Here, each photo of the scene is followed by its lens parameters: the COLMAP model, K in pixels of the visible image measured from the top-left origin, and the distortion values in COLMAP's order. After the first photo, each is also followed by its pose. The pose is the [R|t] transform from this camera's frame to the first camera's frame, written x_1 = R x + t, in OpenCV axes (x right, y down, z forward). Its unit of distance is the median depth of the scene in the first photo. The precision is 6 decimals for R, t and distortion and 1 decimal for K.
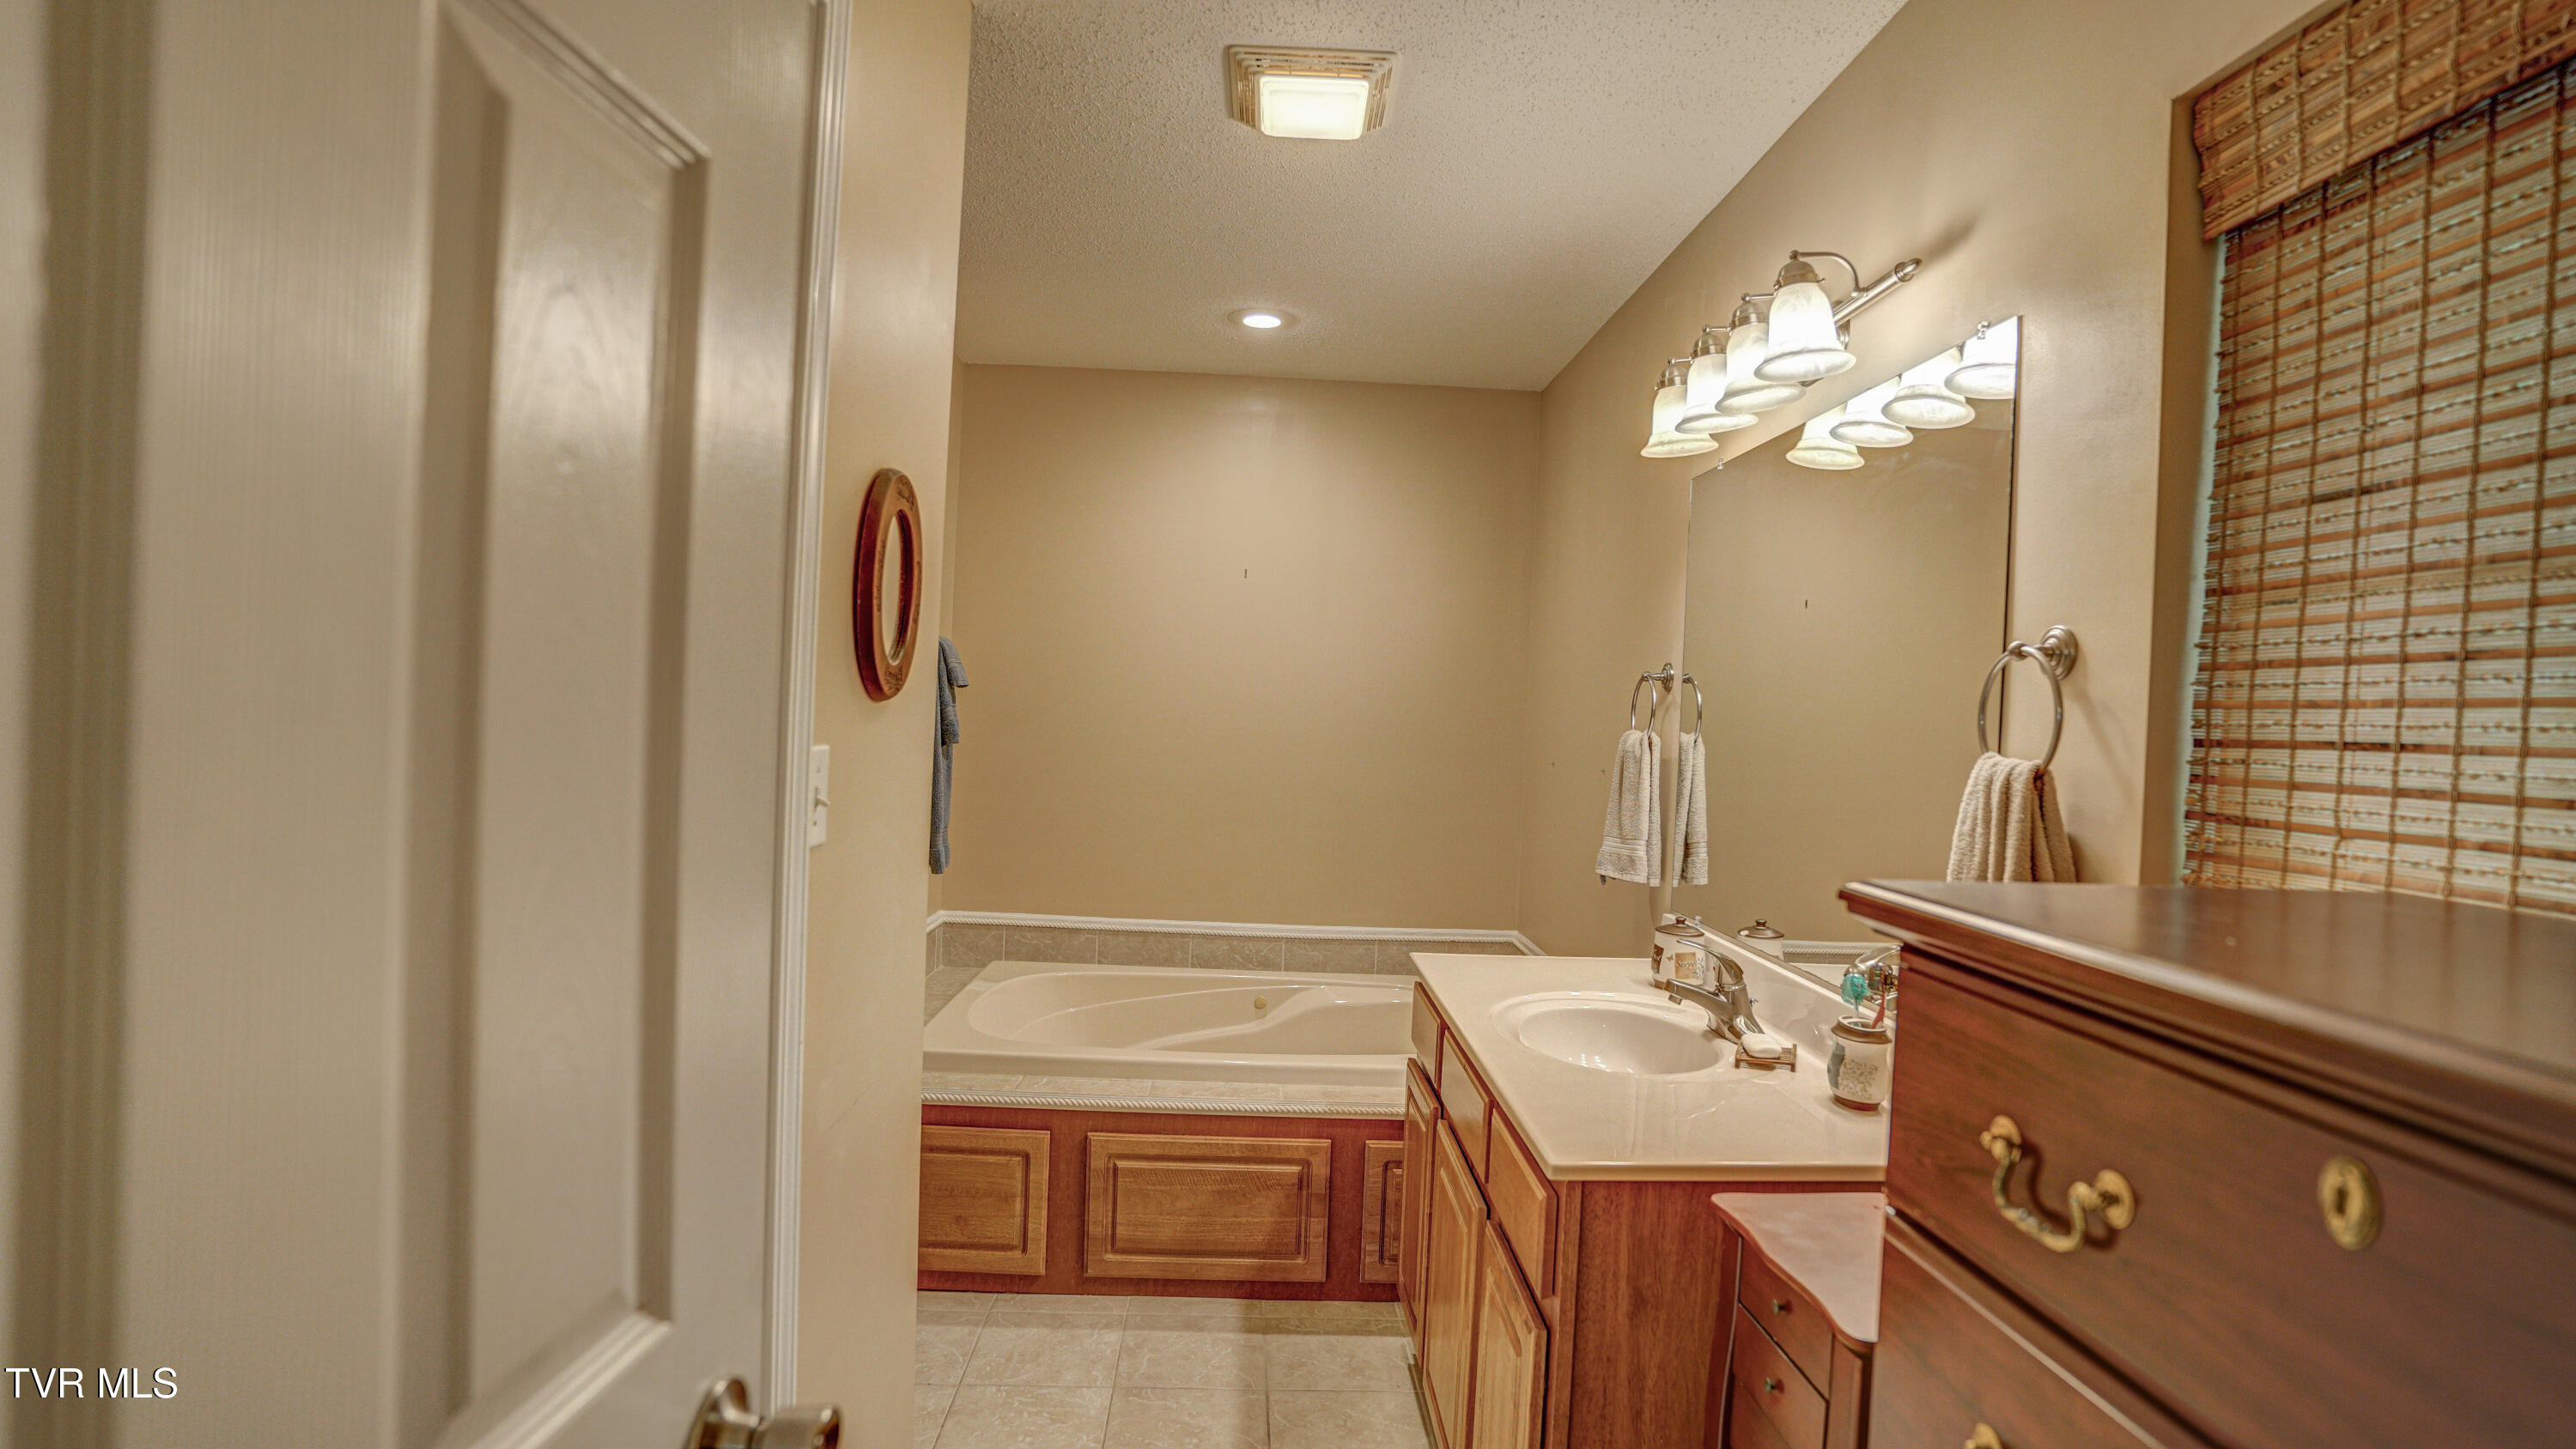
lens RADIAL K [[1265.5, 0, 1293.4], [0, 1265.5, 717.9], [0, 0, 1]] dist [-0.088793, 0.043949]
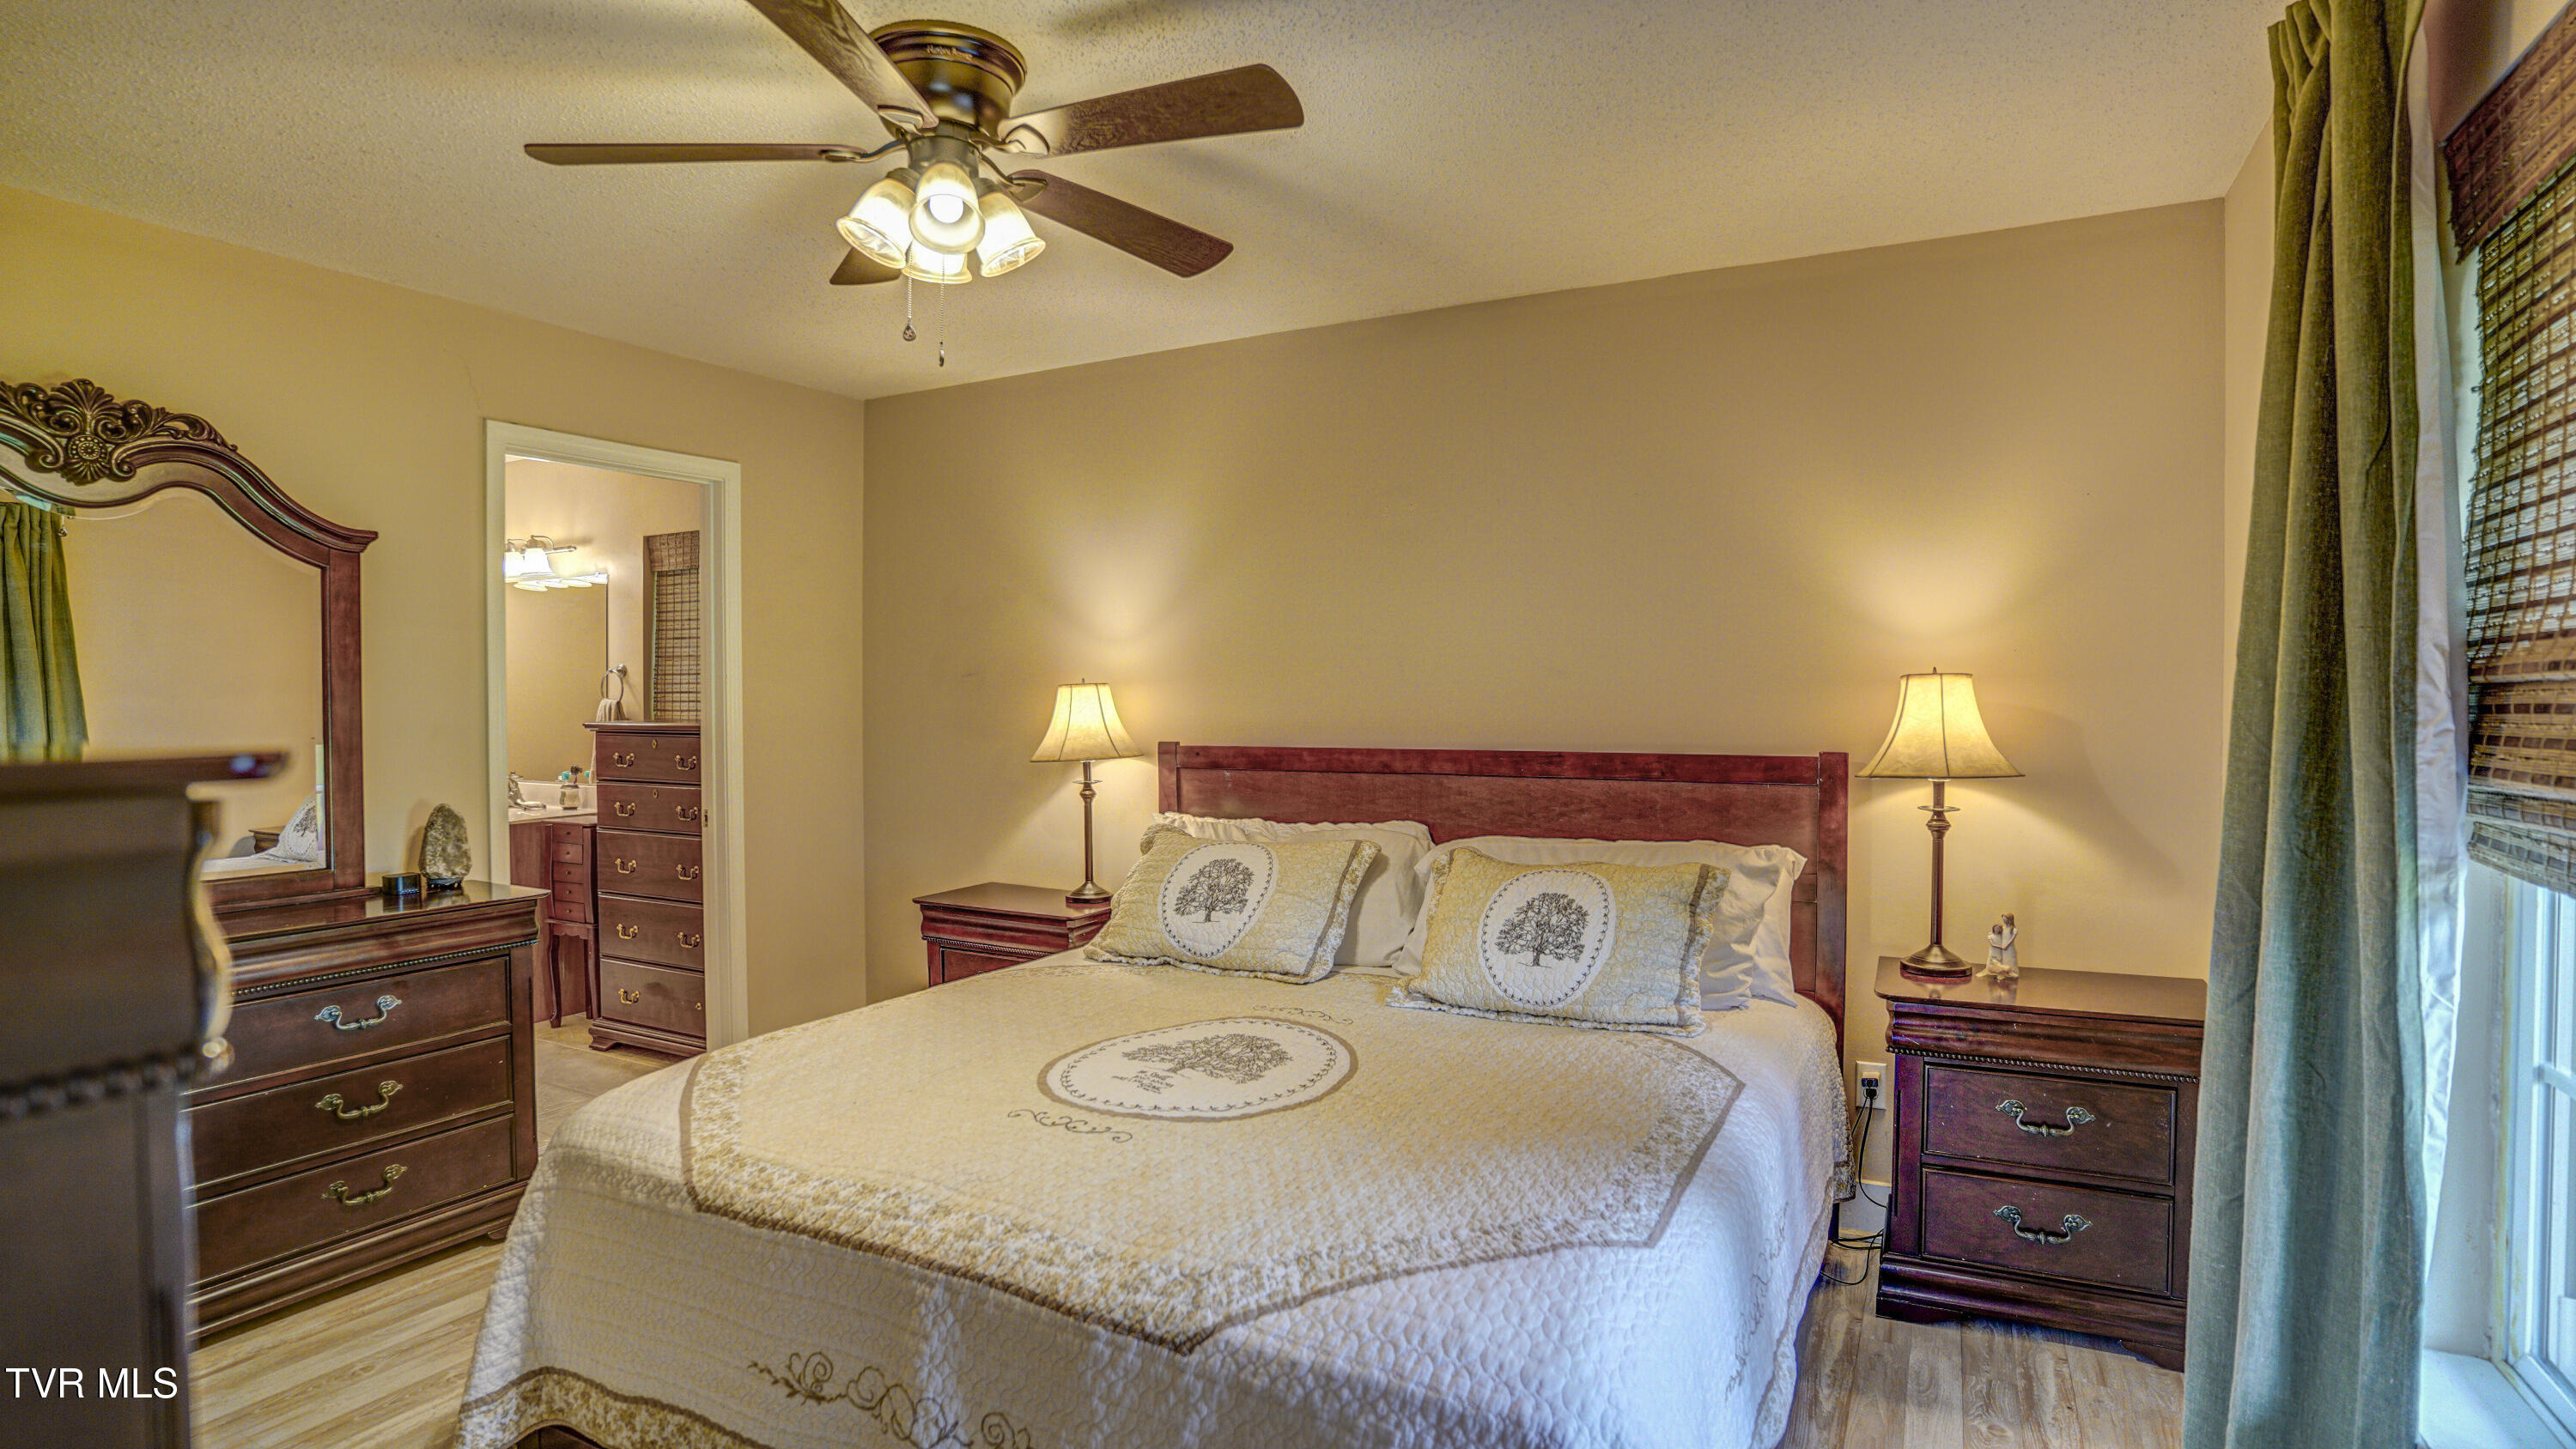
lens RADIAL K [[1265.5, 0, 1293.4], [0, 1265.5, 717.9], [0, 0, 1]] dist [-0.088793, 0.043949]
pose [[0.501143, -0.054461, 0.863649, -1.234392], [0.031298, 0.998505, 0.044804, -0.011284], [-0.864798, 0.004578, 0.502098, -2.034430]]
